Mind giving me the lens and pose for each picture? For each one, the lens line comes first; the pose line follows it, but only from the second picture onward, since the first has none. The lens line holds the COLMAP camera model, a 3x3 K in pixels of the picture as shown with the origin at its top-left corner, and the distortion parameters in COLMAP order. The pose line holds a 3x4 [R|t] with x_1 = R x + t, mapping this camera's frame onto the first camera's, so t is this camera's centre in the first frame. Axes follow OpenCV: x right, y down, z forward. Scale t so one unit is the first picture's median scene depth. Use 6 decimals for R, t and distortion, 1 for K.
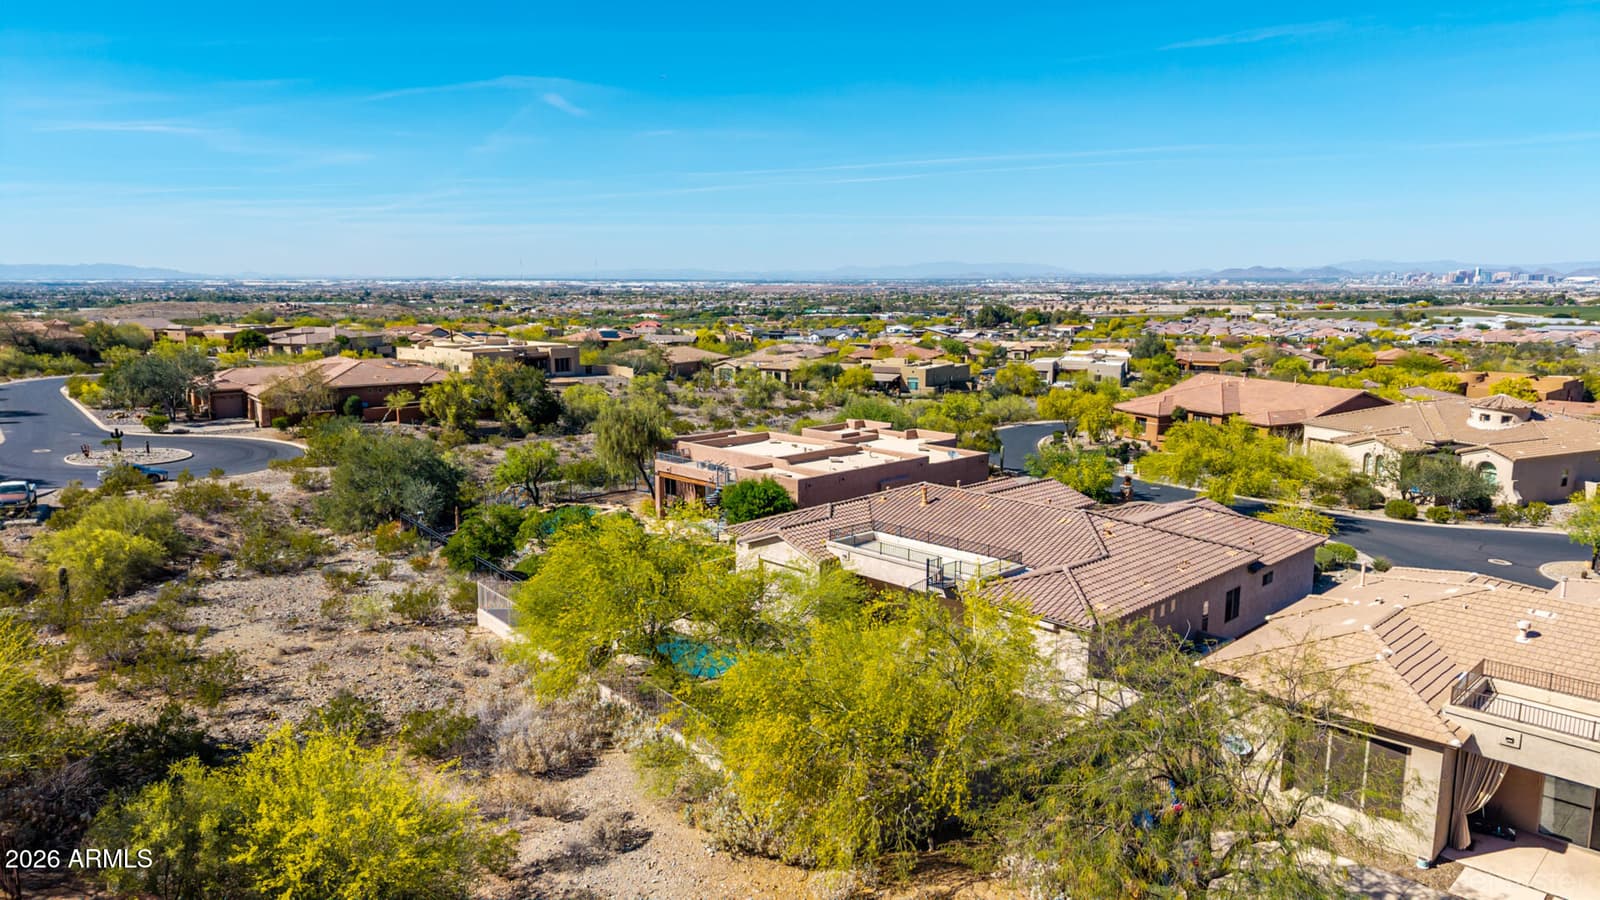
lens RADIAL K [[1077.1, 0, 795.5], [0, 1077.1, 452.4], [0, 0, 1]] dist [0.035154, -0.033828]
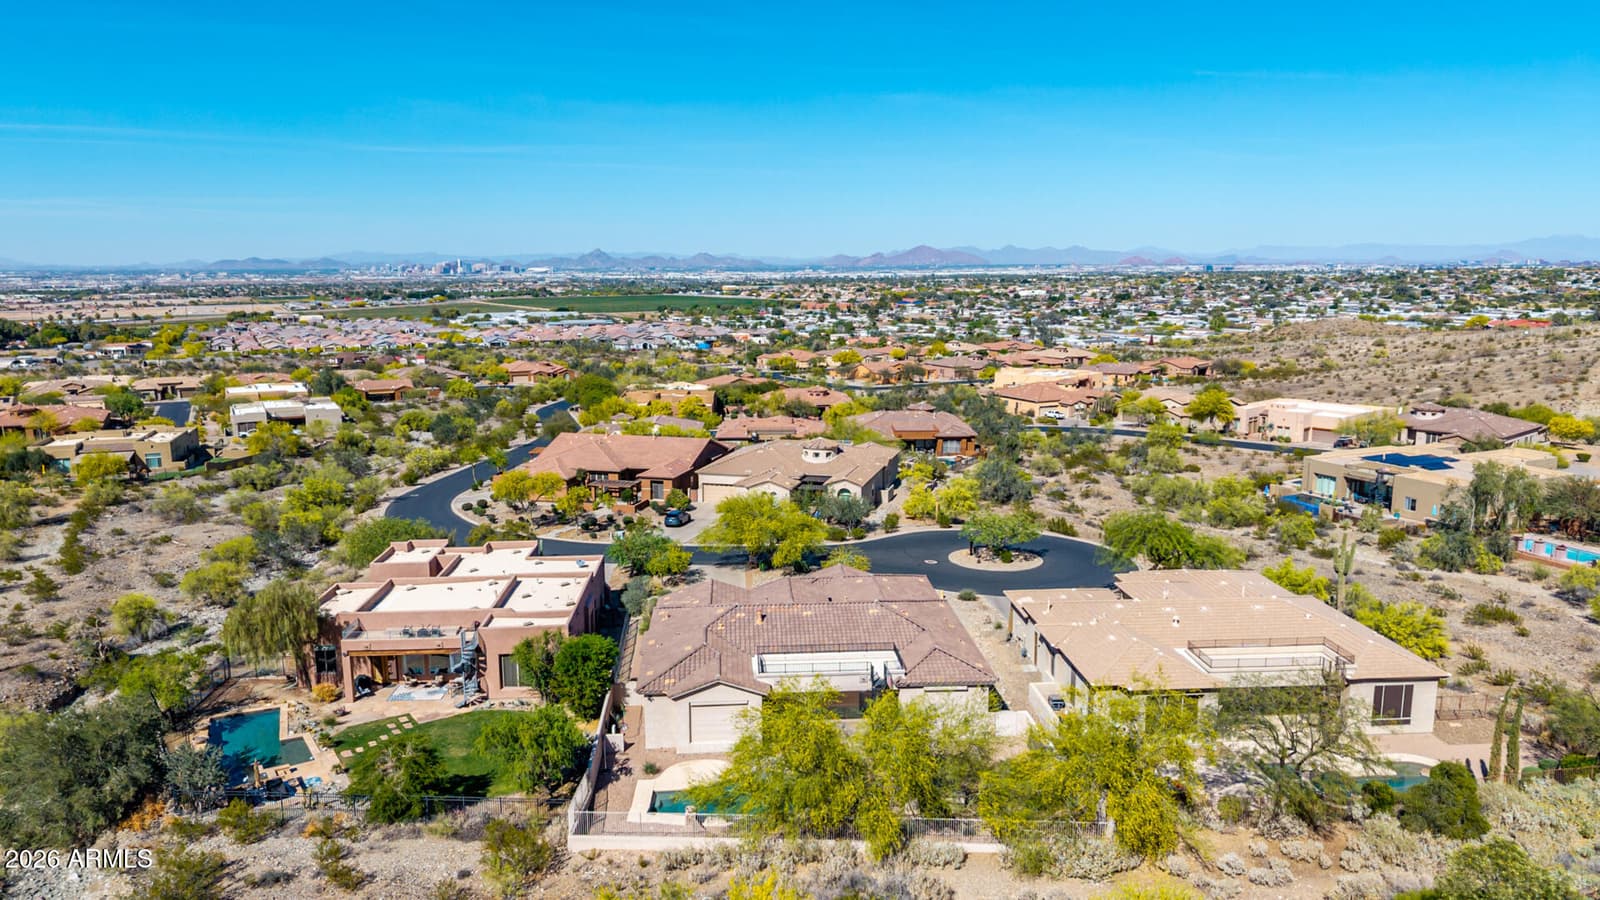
lens RADIAL K [[1103.8, 0, 795.6], [0, 1103.8, 447.8], [0, 0, 1]] dist [0.042095, -0.042914]
pose [[0.645487, -0.134082, 0.751910, -0.474819], [0.129170, 0.989453, 0.065554, -0.139414], [-0.752769, 0.054809, 0.655999, 0.061841]]
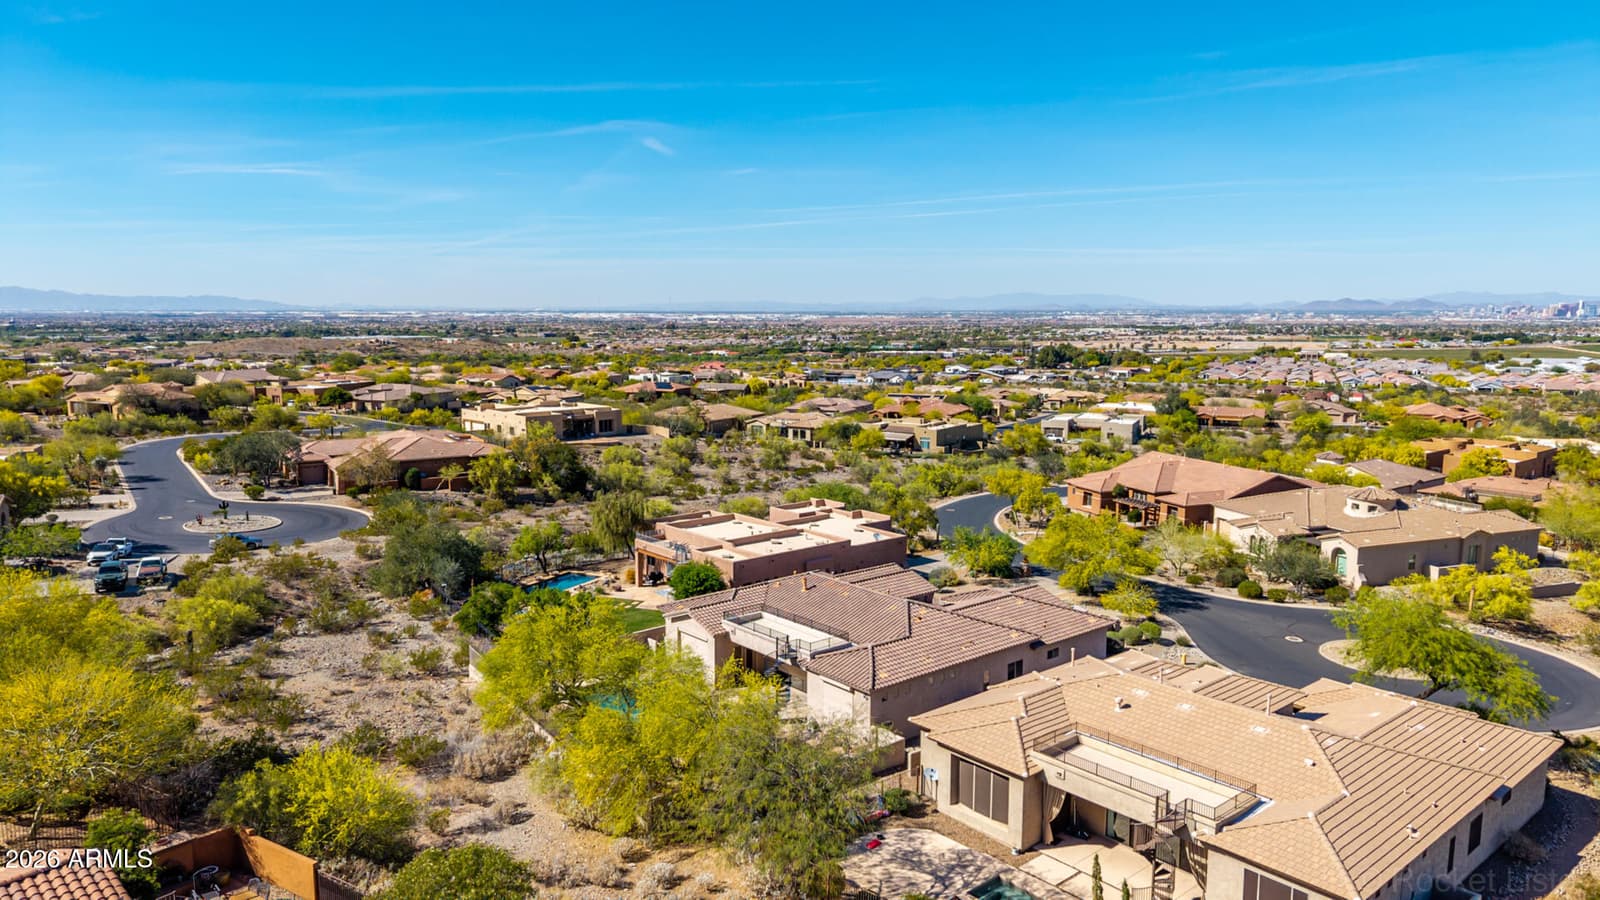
lens RADIAL K [[1086.9, 0, 793.3], [0, 1086.9, 449.9], [0, 0, 1]] dist [0.040419, -0.040476]
pose [[0.997182, 0.009011, -0.074477, 0.121669], [-0.011125, 0.999546, -0.028018, -0.052638], [0.074191, 0.028767, 0.996829, -0.209164]]
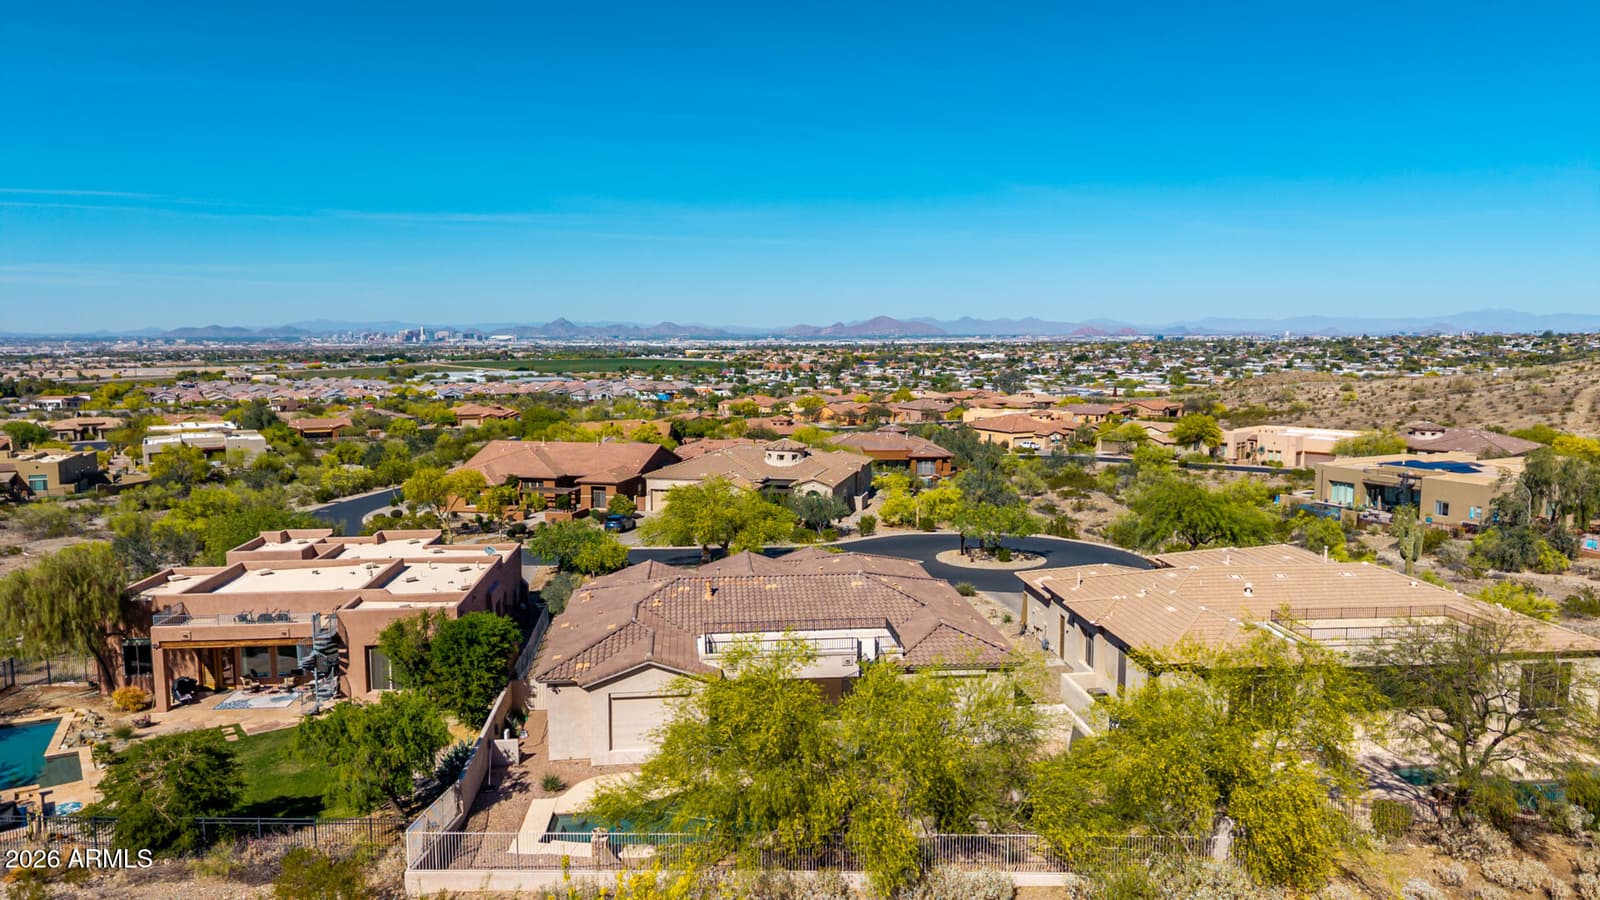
lens RADIAL K [[1086.9, 0, 793.3], [0, 1086.9, 449.9], [0, 0, 1]] dist [0.040419, -0.040476]
pose [[0.620396, -0.088150, 0.779319, -0.344451], [0.131582, 0.991278, 0.007375, -0.047728], [-0.773172, 0.097969, 0.626583, 0.187600]]
